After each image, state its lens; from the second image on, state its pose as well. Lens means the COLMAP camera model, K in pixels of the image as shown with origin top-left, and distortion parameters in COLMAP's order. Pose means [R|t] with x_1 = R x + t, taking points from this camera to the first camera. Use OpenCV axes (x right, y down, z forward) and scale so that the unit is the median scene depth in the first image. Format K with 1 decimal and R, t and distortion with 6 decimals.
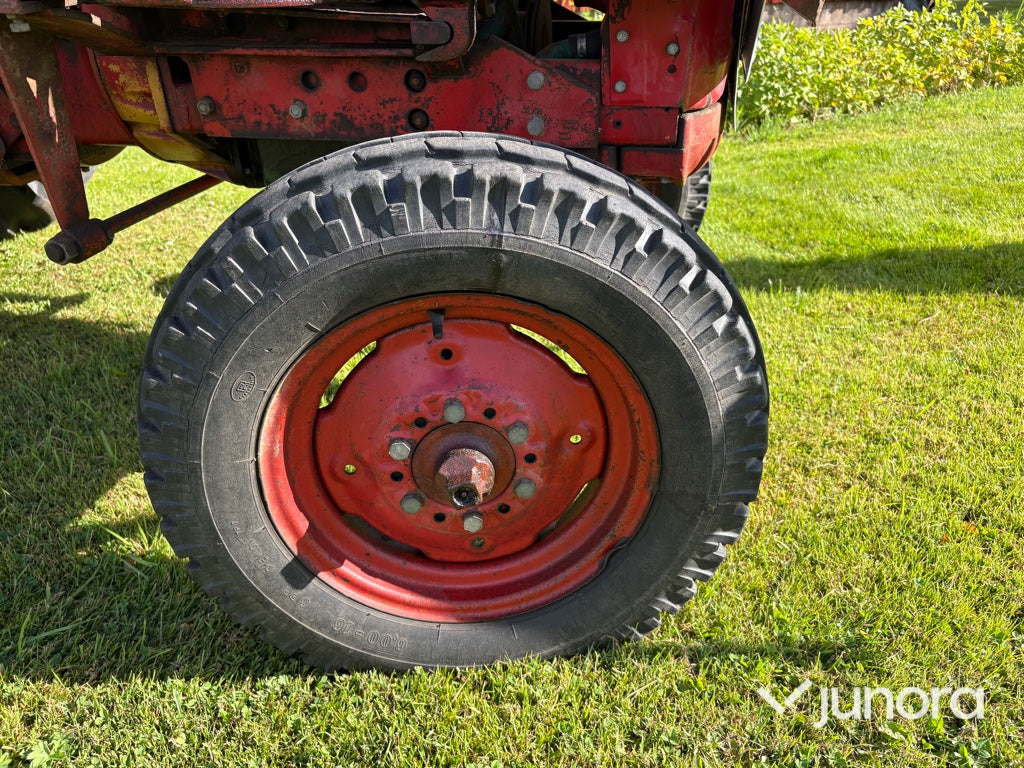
lens RADIAL K [[781.3, 0, 515.8], [0, 781.3, 381.5], [0, 0, 1]] dist [0.027645, -0.002830]
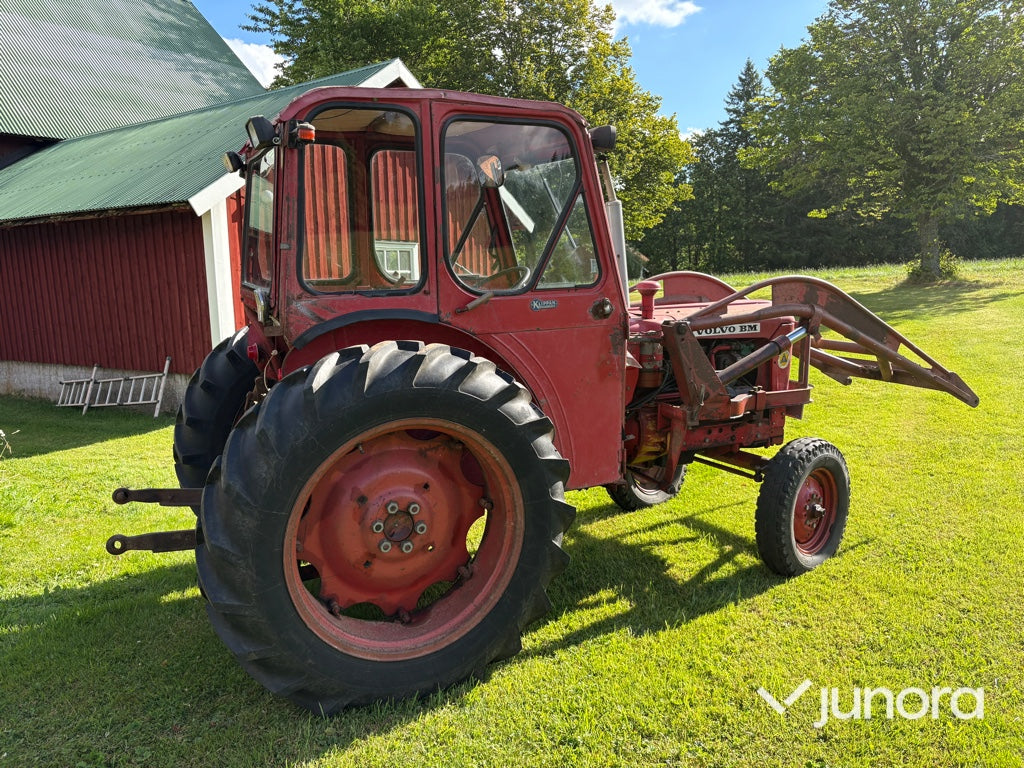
lens RADIAL K [[773.8, 0, 504.1], [0, 773.8, 381.7], [0, 0, 1]] dist [0.023958, -0.007861]
pose [[0.799827, -0.086897, 0.593906, -3.796886], [0.293885, 0.919444, -0.261254, 0.071177], [-0.523362, 0.383499, 0.760935, -1.592187]]
